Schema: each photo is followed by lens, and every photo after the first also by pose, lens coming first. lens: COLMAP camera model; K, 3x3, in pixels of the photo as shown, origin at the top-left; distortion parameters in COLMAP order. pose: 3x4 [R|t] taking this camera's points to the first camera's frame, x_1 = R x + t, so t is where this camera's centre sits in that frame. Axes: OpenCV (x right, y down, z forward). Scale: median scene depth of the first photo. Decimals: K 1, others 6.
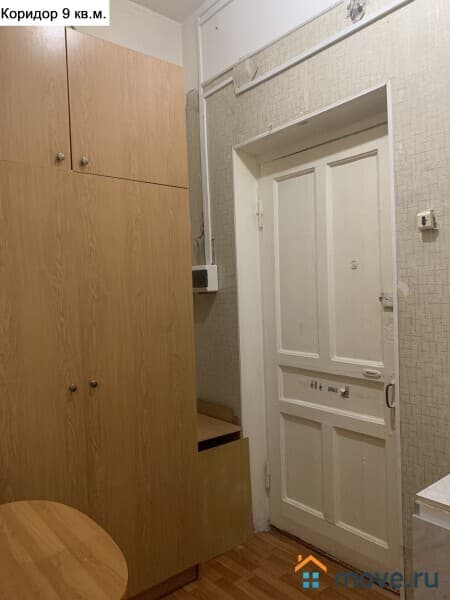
lens RADIAL K [[448.8, 0, 225.0], [0, 448.8, 300.0], [0, 0, 1]] dist [0.072722, -0.106423]
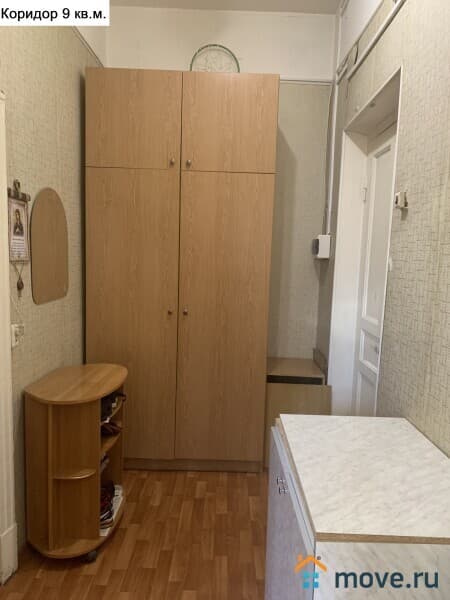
lens RADIAL K [[448.8, 0, 225.0], [0, 448.8, 300.0], [0, 0, 1]] dist [0.072722, -0.106423]
pose [[0.771879, 0.120749, -0.624198, 0.690639], [-0.071343, 0.992048, 0.103686, -0.020549], [0.631754, -0.035500, 0.774356, -0.076134]]
